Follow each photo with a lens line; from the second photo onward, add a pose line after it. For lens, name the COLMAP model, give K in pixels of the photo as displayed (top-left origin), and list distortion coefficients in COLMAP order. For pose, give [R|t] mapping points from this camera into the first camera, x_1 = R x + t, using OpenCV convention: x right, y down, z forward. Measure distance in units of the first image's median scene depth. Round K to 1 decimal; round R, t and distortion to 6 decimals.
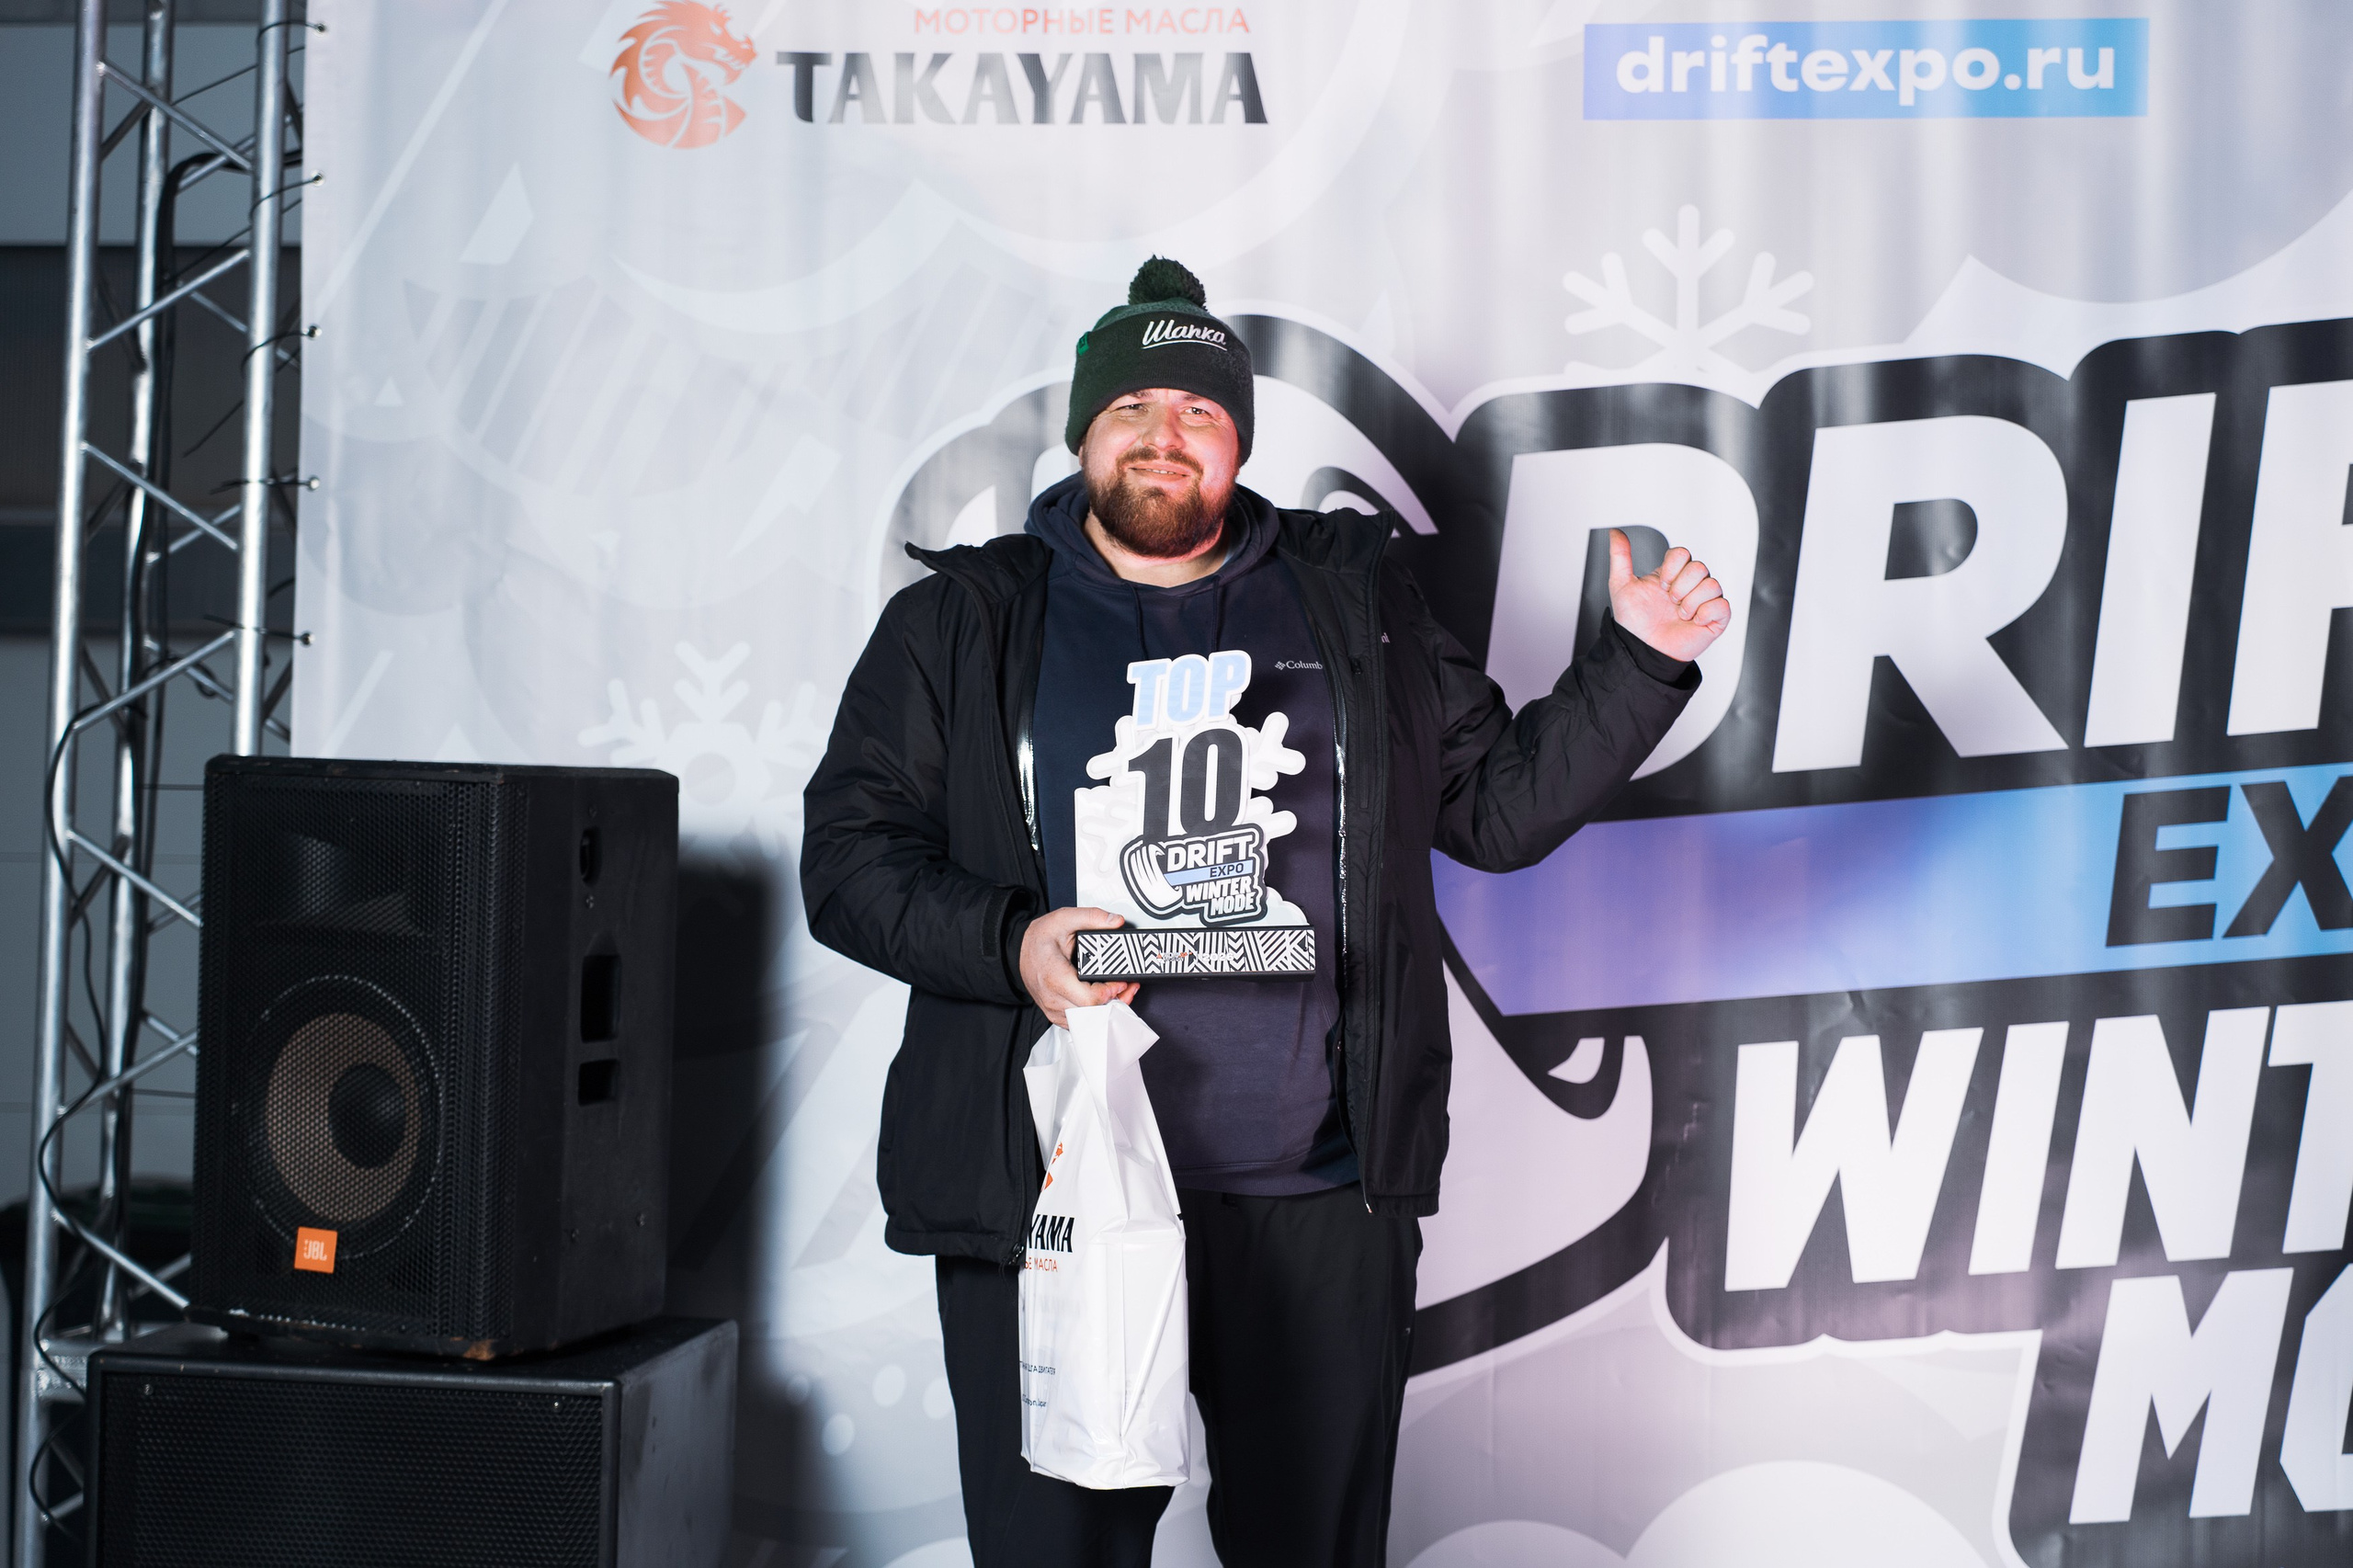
lens RADIAL K [[5365.3, 0, 1180.3], [0, 5365.3, 778.2], [0, 0, 1]] dist [0.057235, 0.137934]
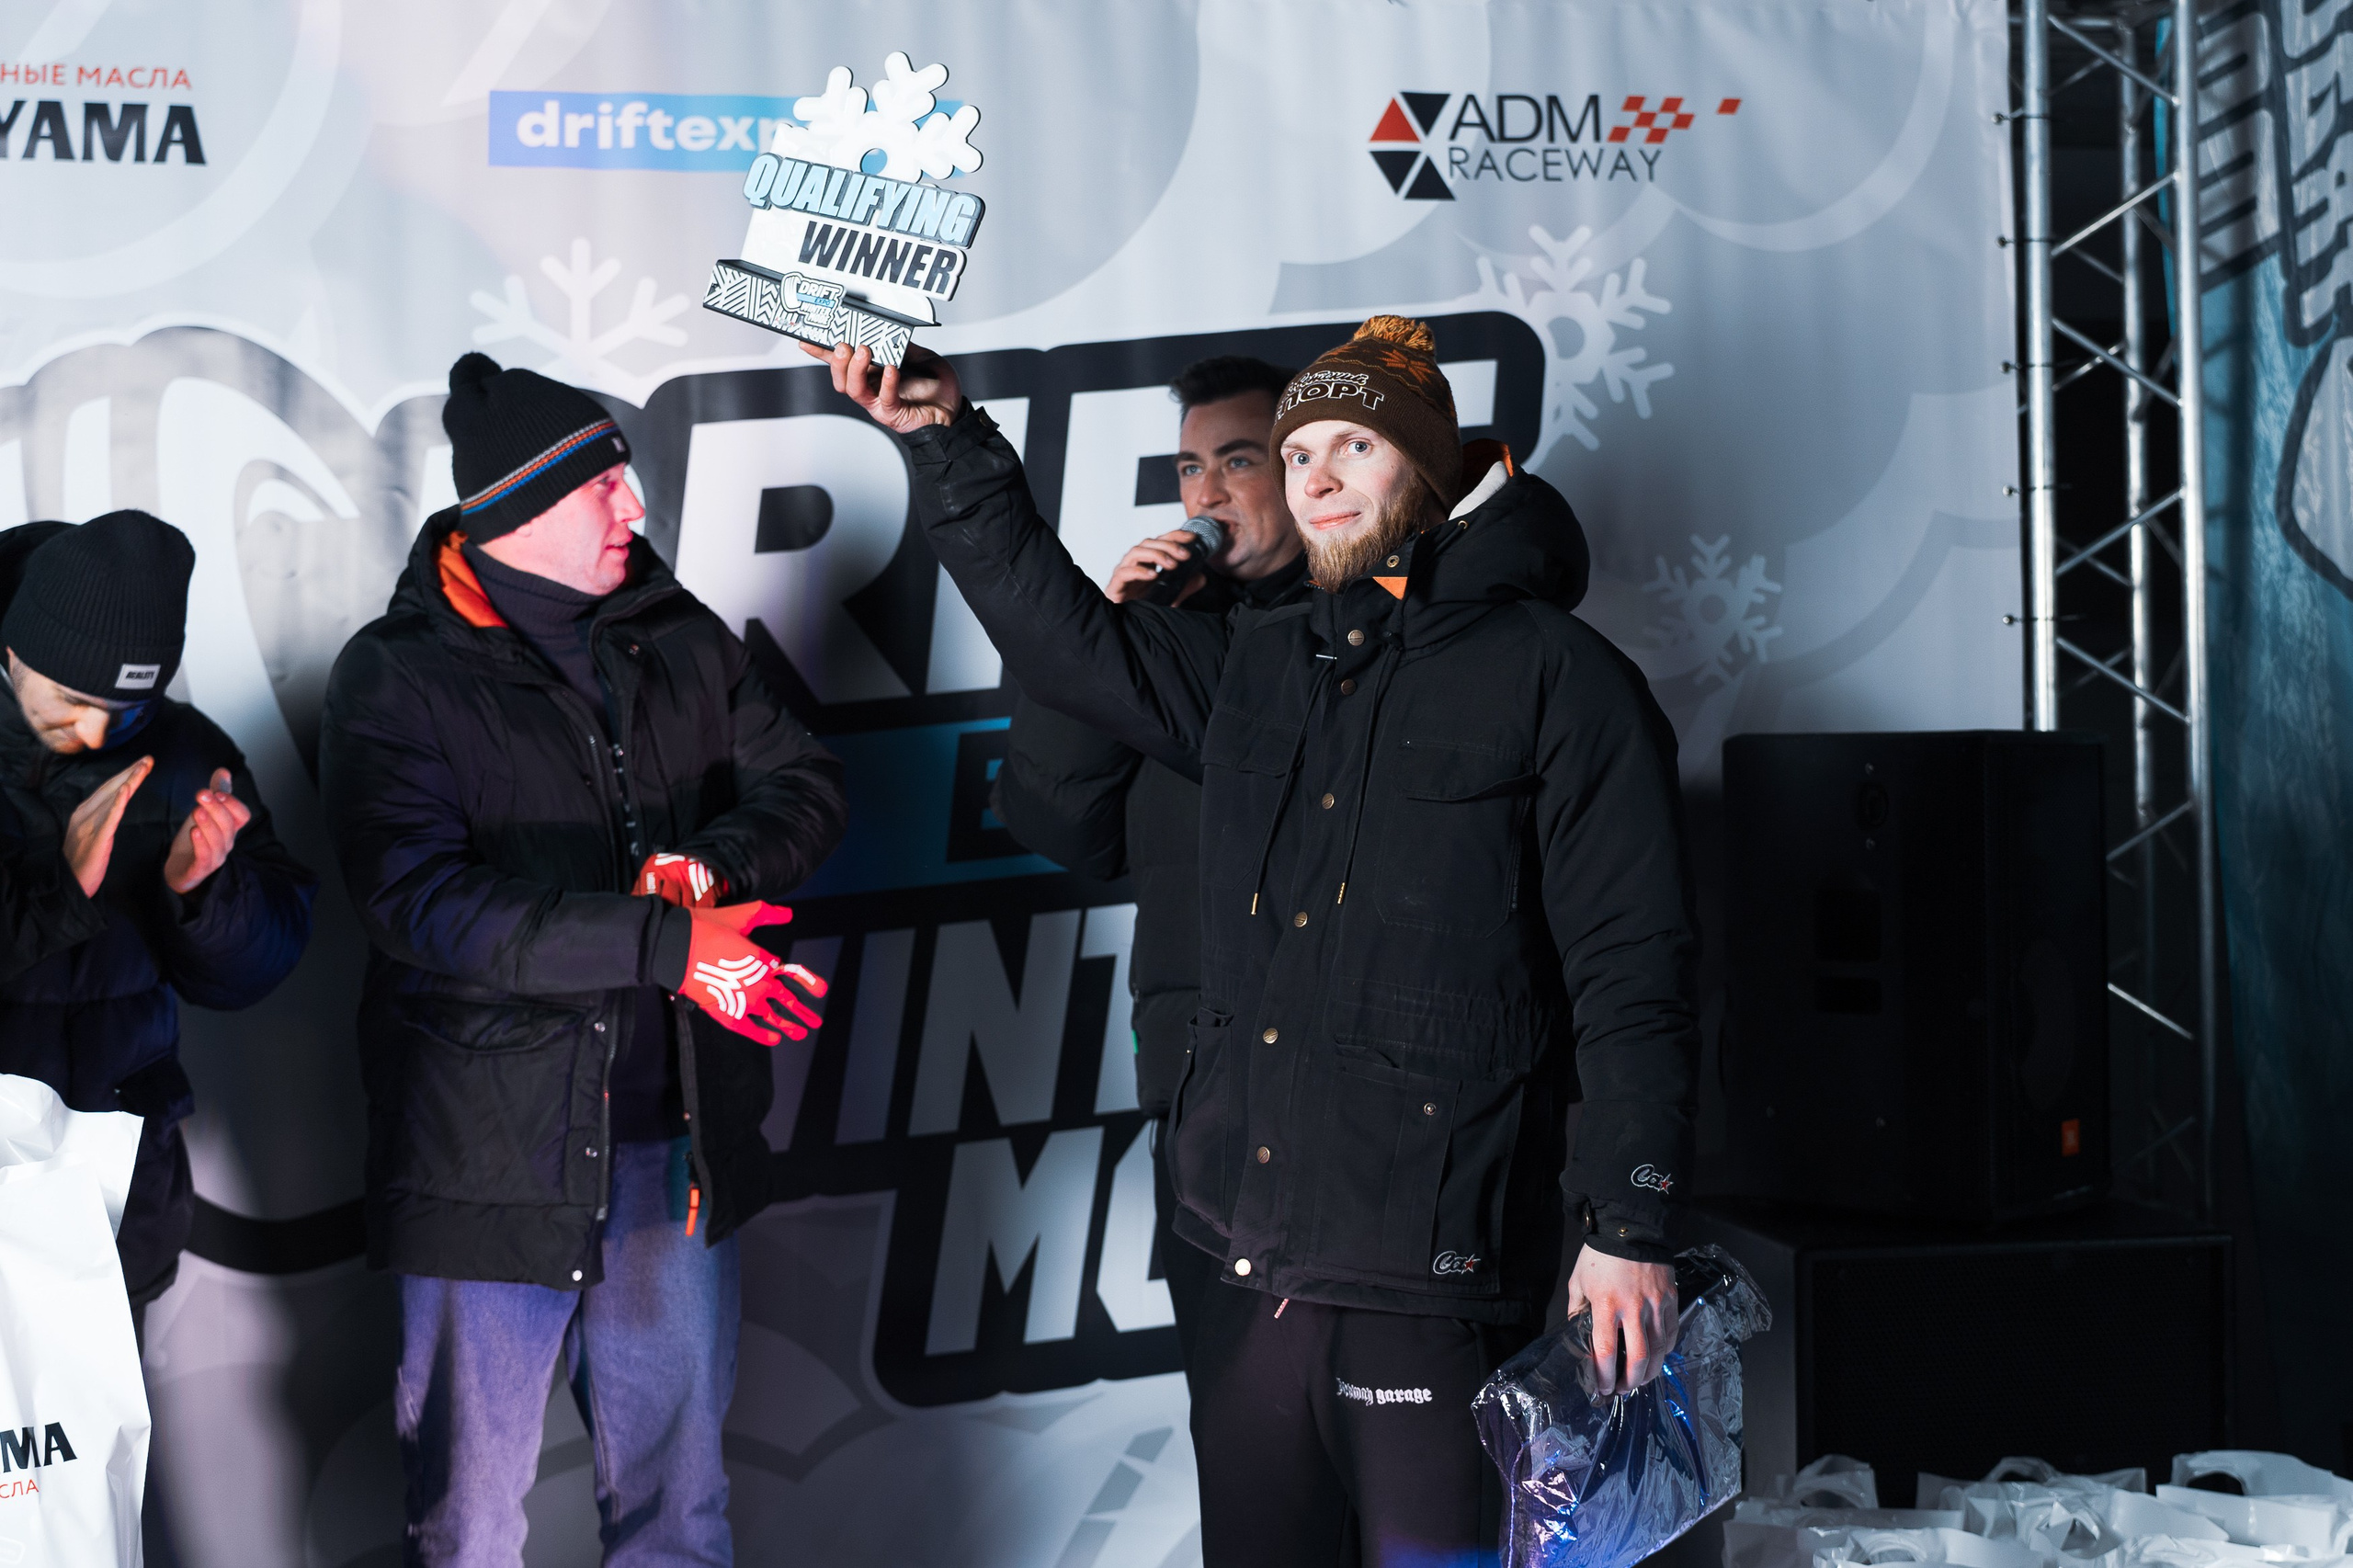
lens RADIAL K [[2852.1, 0, 1186.0], [0, 2852.1, 746.7], [0, 0, 1]] dist [-0.000051, 0.017524]
pose [[0.963792, -0.017031, 0.266112, 0.054171], [0.019862, 0.999771, -0.007952, 0.011279], [-0.265915, 0.012950, 0.963909, 0.365127]]
